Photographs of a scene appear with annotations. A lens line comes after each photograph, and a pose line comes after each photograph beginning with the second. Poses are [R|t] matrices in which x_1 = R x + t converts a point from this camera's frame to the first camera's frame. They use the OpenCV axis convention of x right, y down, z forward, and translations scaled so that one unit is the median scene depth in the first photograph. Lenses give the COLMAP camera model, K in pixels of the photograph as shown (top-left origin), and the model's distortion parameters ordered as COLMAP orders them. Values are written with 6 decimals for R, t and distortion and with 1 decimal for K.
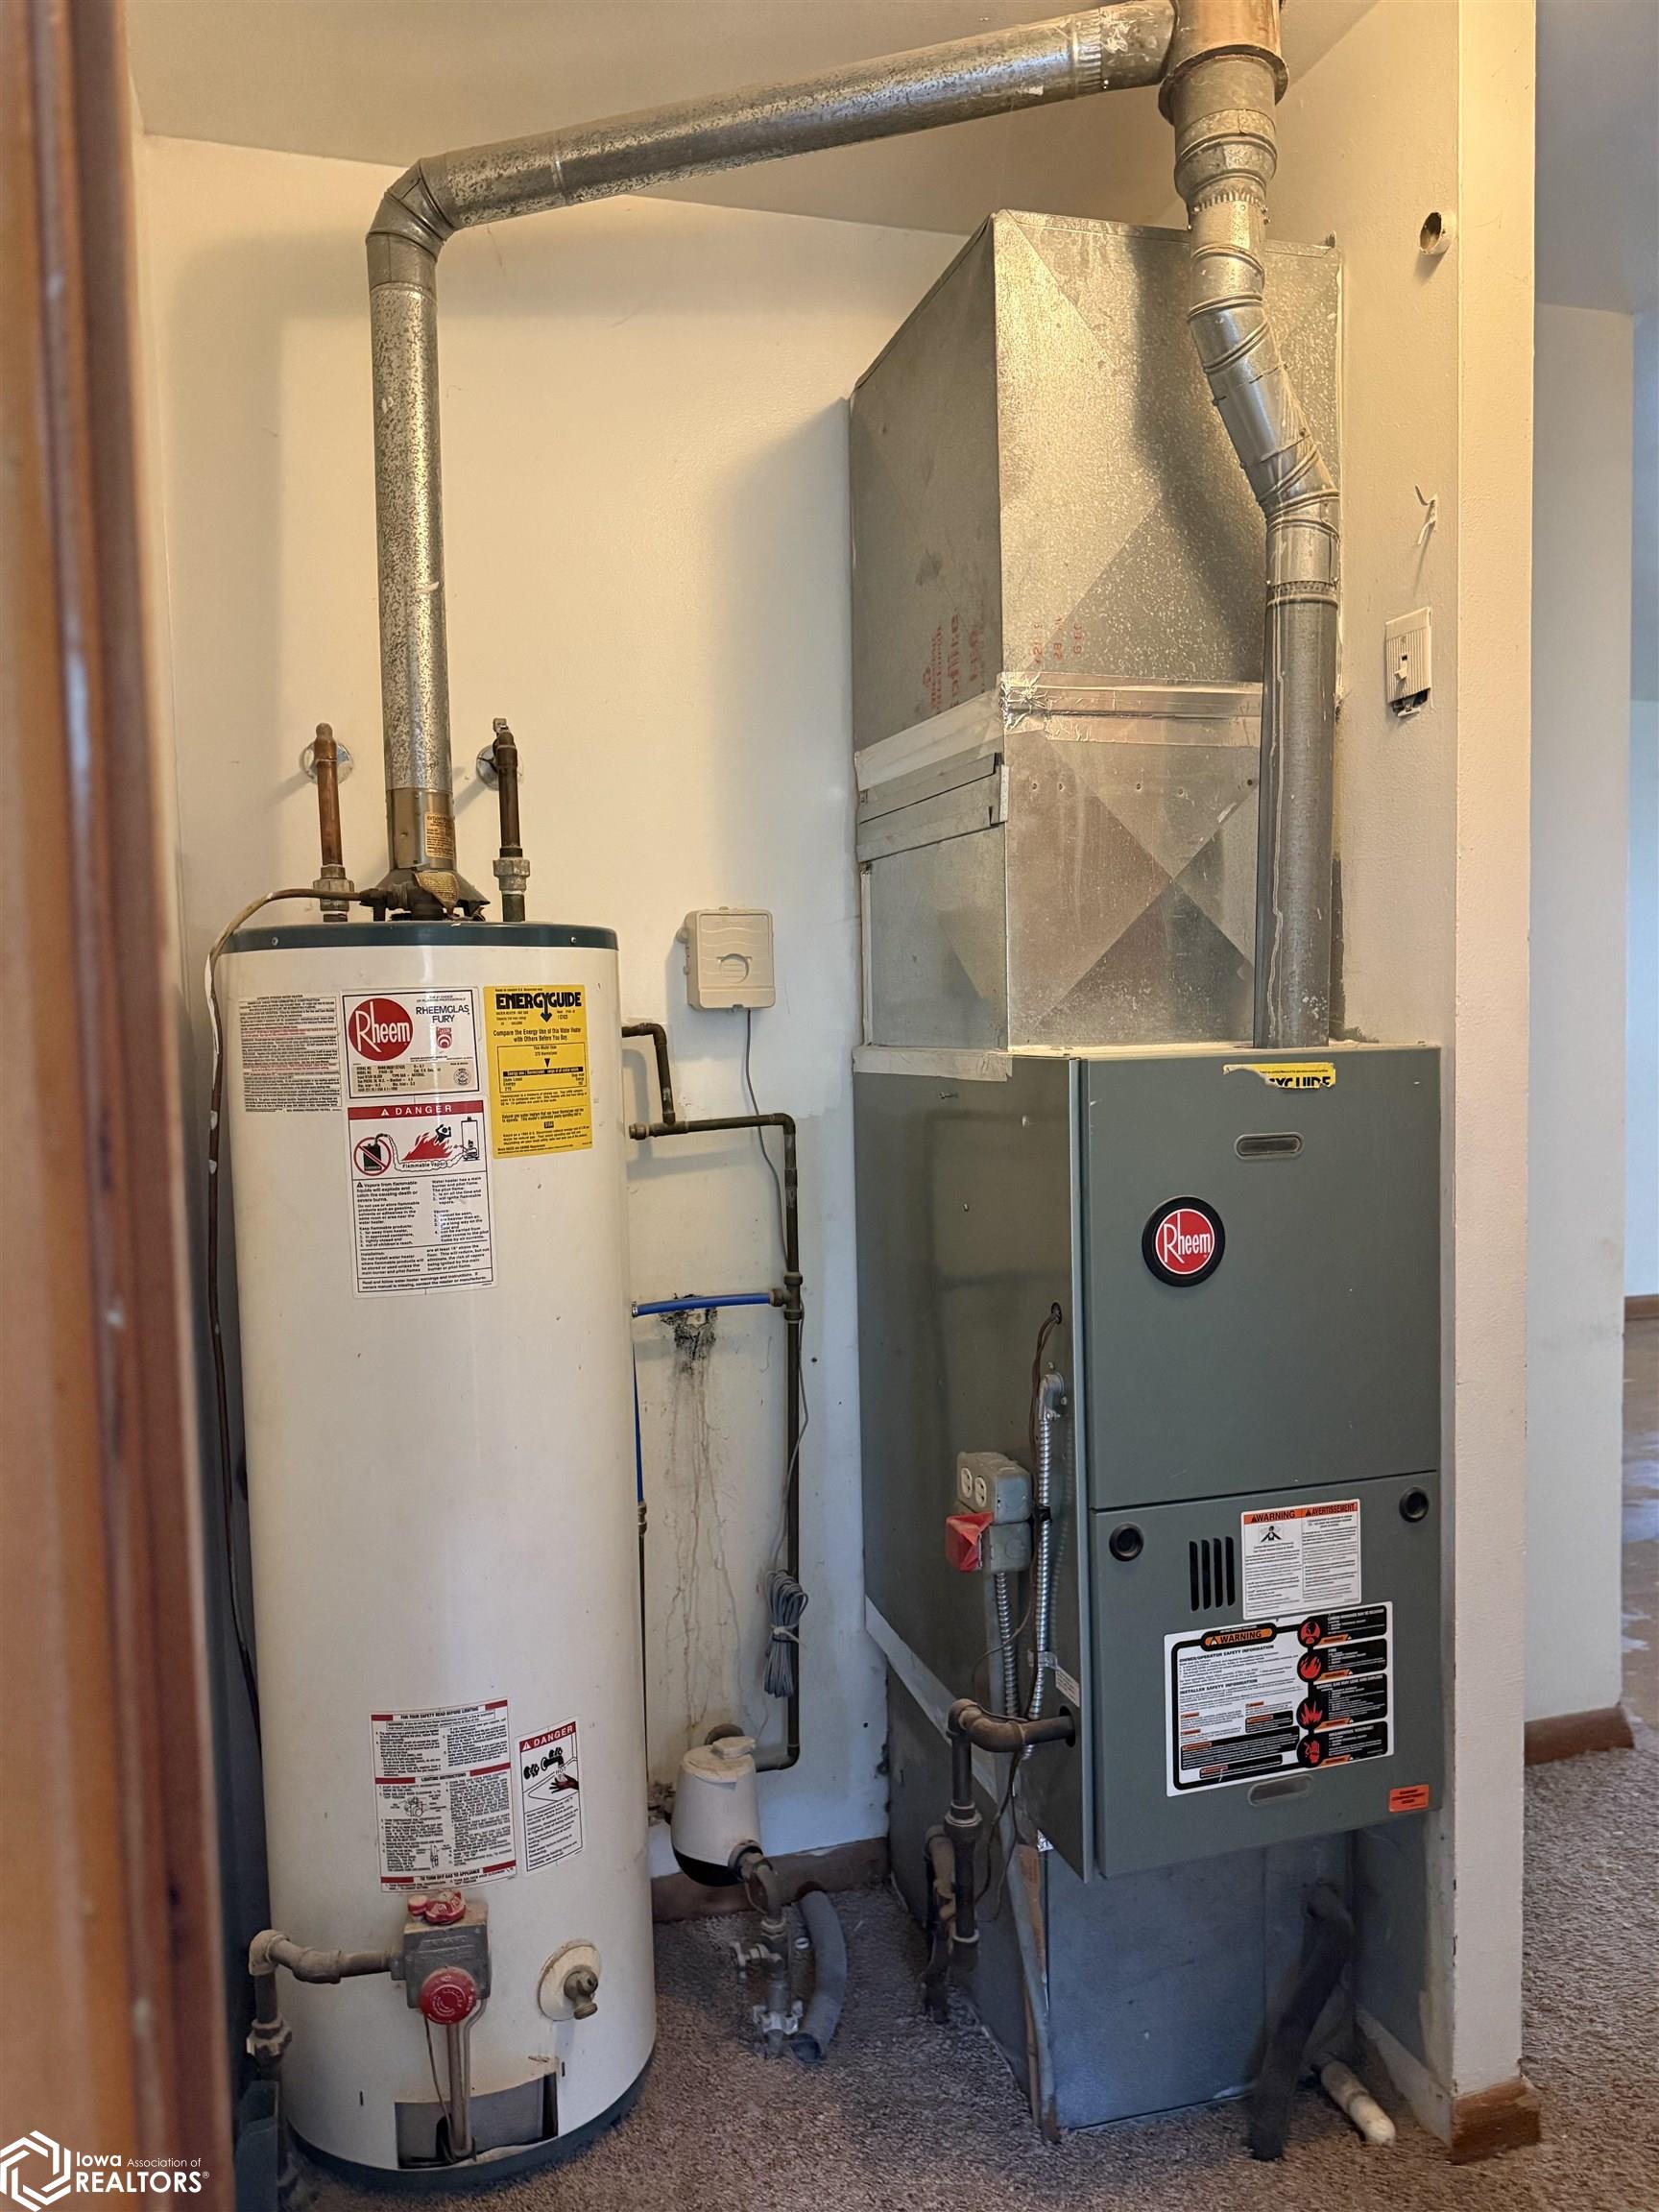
lens RADIAL K [[1548.8, 0, 823.9], [0, 1548.8, 1121.3], [0, 0, 1]] dist [0.060758, -0.078055]
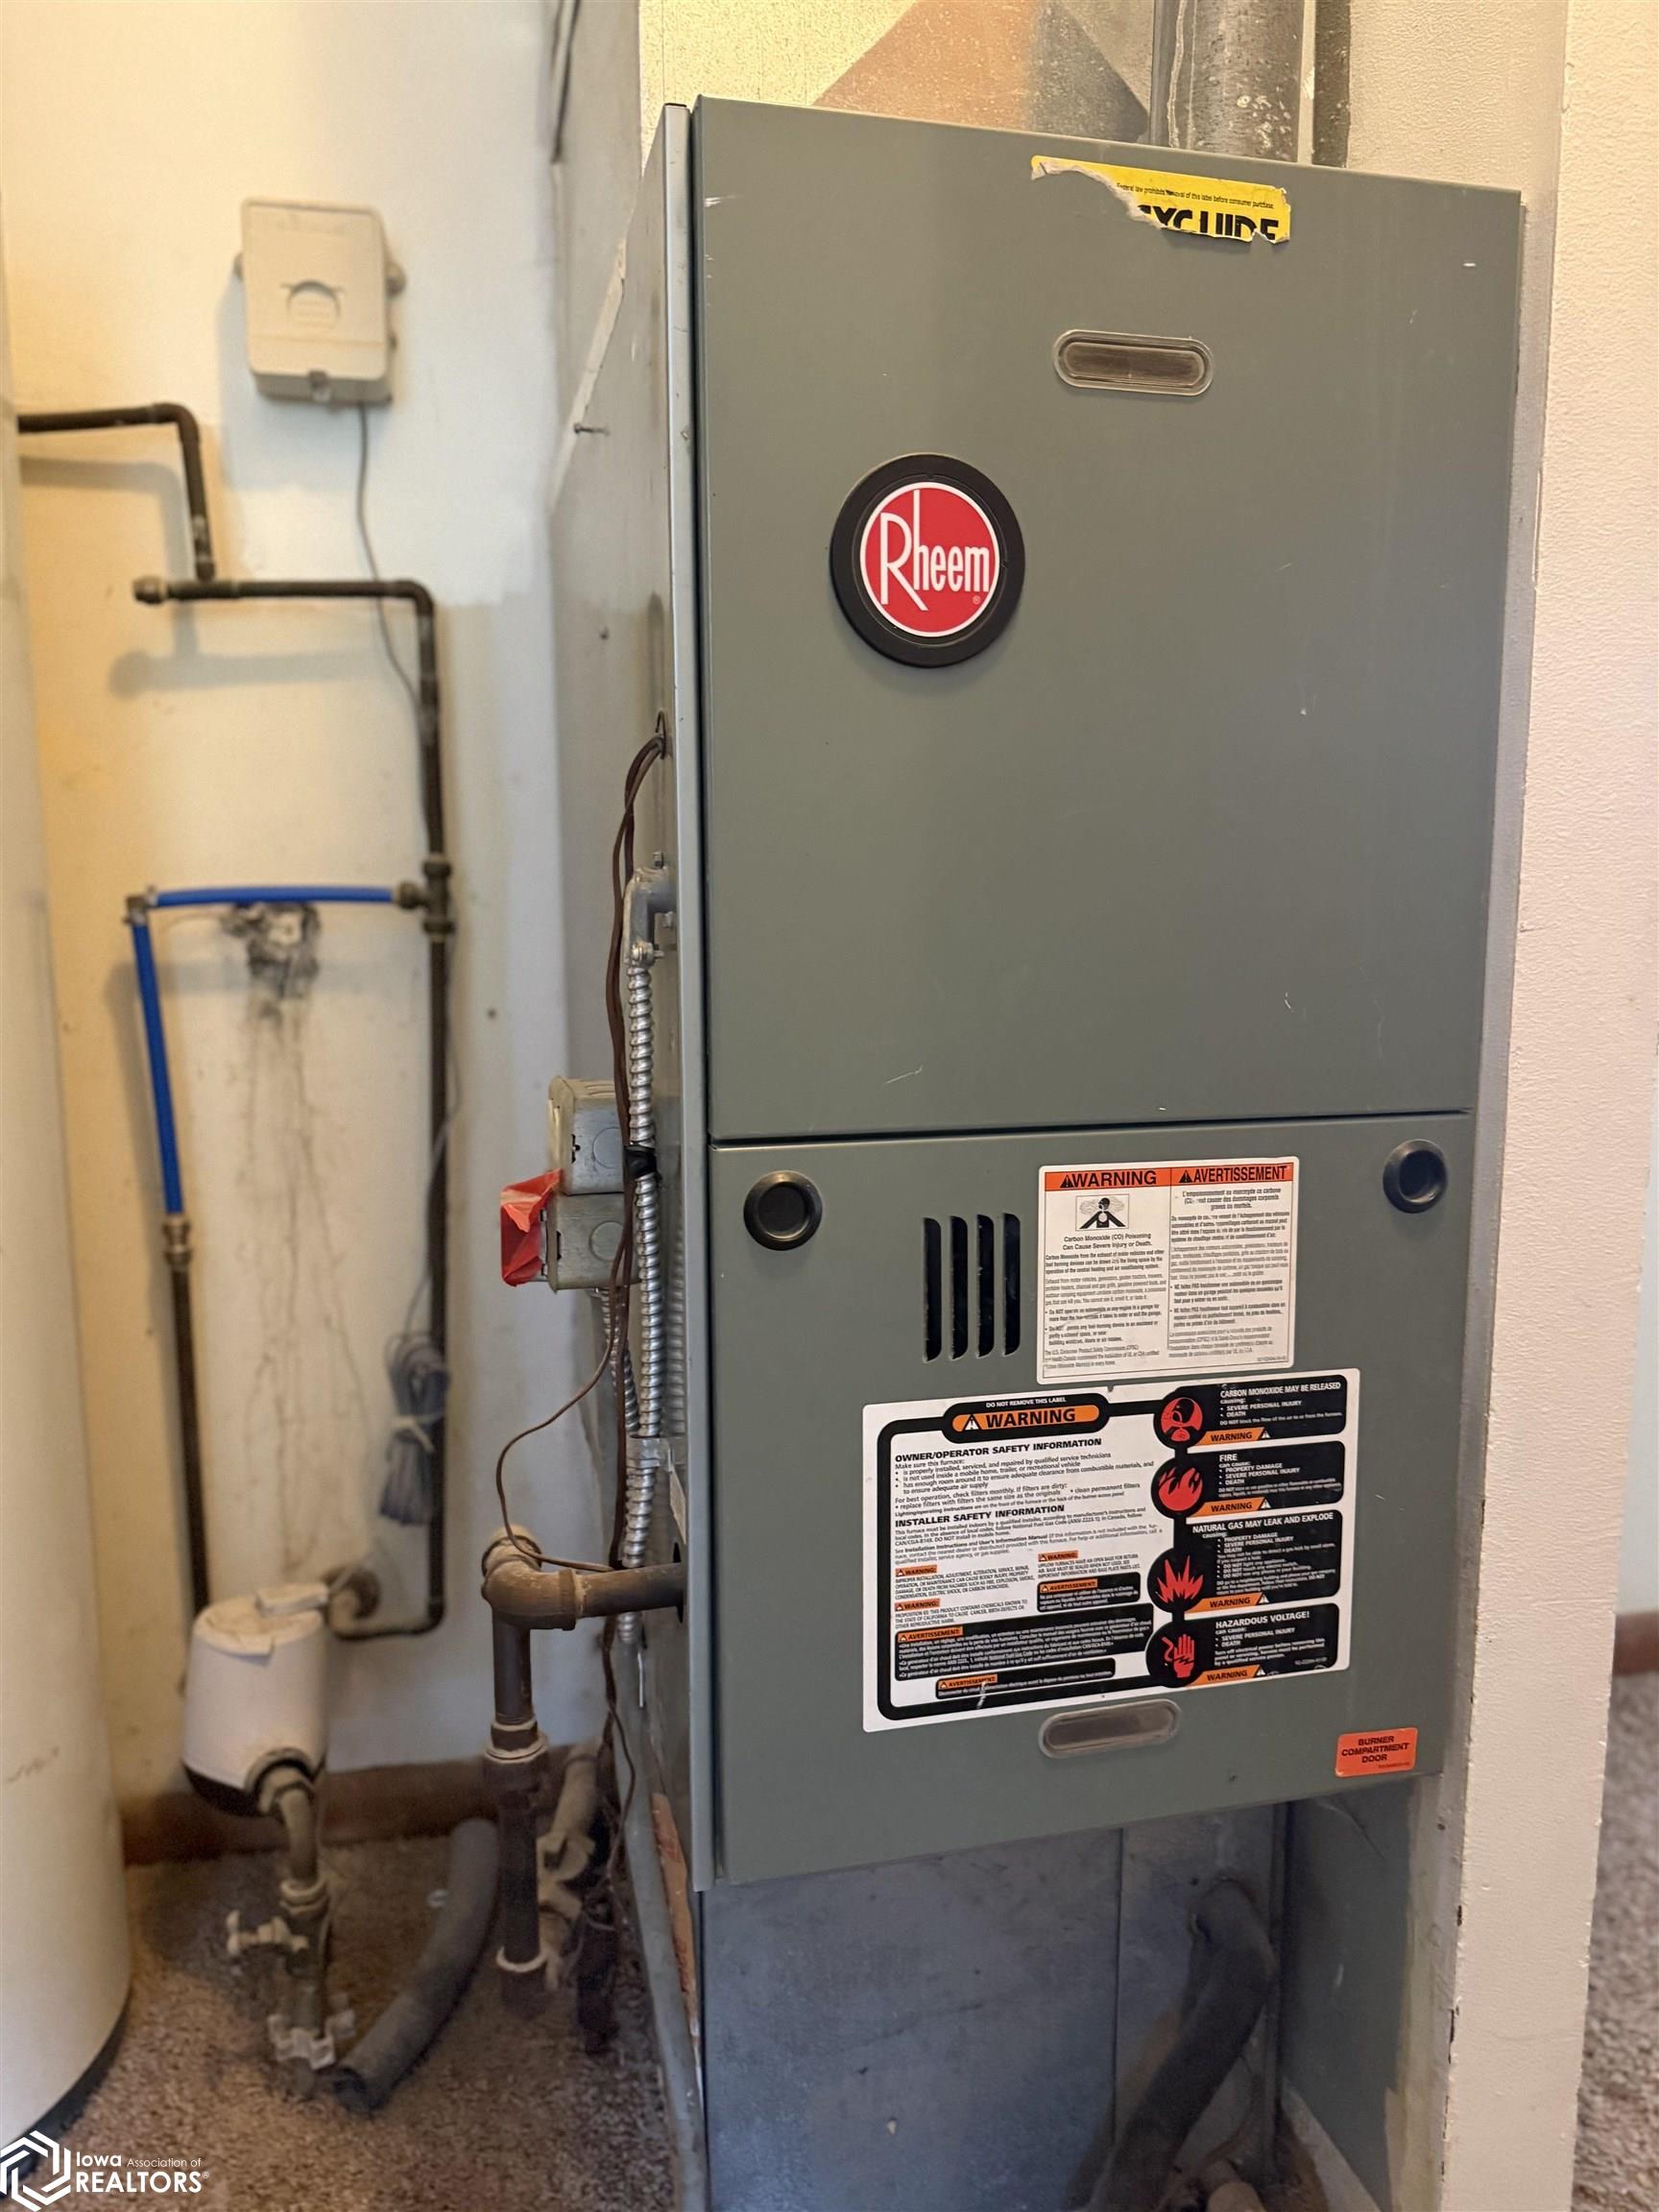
lens RADIAL K [[1548.8, 0, 814.8], [0, 1548.8, 1120.6], [0, 0, 1]] dist [0.060758, -0.078055]
pose [[0.997813, 0.029020, -0.059391, 0.216681], [-0.024402, 0.996728, 0.077055, 0.193331], [0.061433, -0.075437, 0.995256, 0.499672]]
